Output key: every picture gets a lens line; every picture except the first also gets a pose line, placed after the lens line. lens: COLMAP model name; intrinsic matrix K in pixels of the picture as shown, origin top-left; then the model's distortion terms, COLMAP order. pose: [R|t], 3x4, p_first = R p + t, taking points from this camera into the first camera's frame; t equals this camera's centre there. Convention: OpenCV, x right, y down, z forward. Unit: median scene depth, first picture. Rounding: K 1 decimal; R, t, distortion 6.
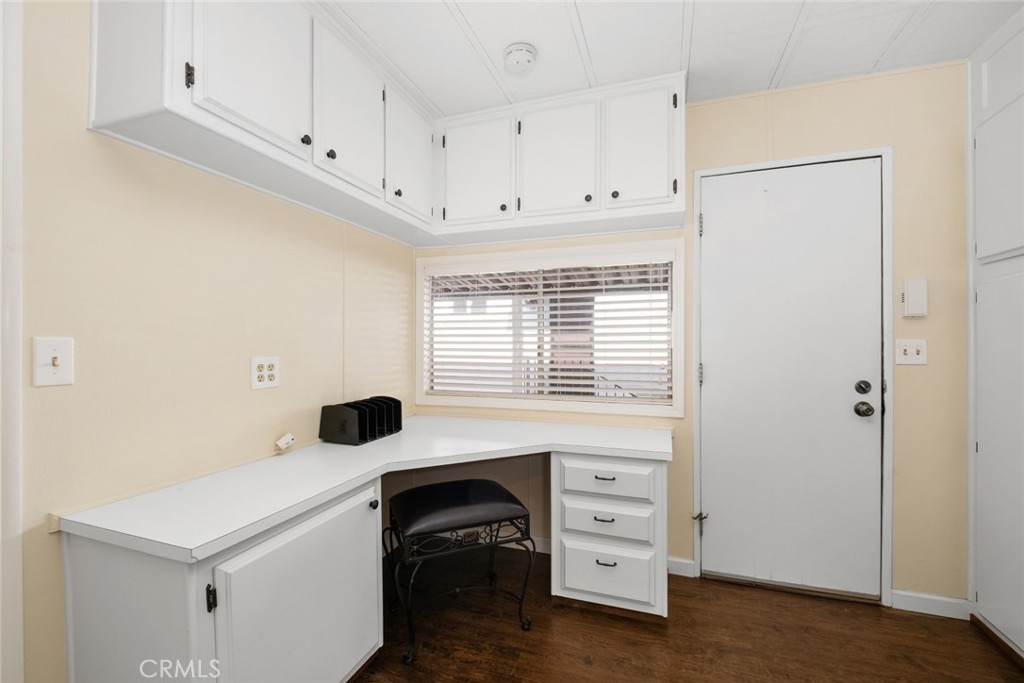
lens RADIAL K [[443.3, 0, 512.3], [0, 443.3, 343.2], [0, 0, 1]] dist [0.003040, -0.005302]
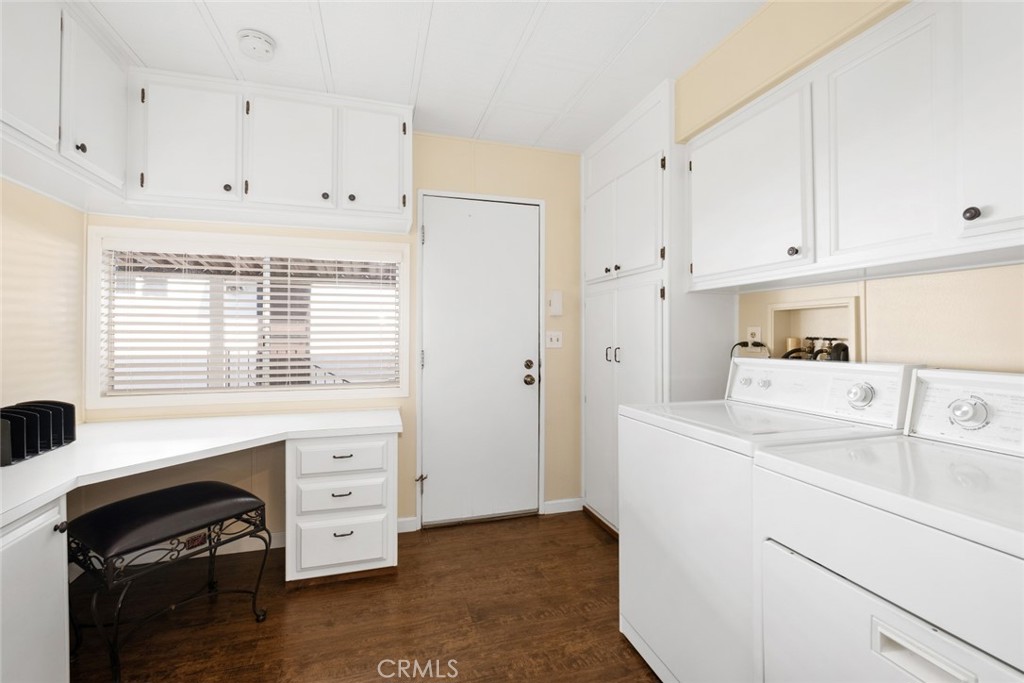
lens RADIAL K [[442.8, 0, 512.2], [0, 442.8, 329.3], [0, 0, 1]] dist [-0.000097, 0.000004]
pose [[0.808327, 0.008781, 0.588668, -0.095108], [-0.003394, 0.999942, -0.010256, 0.000928], [-0.588724, 0.006292, 0.808310, -0.125979]]
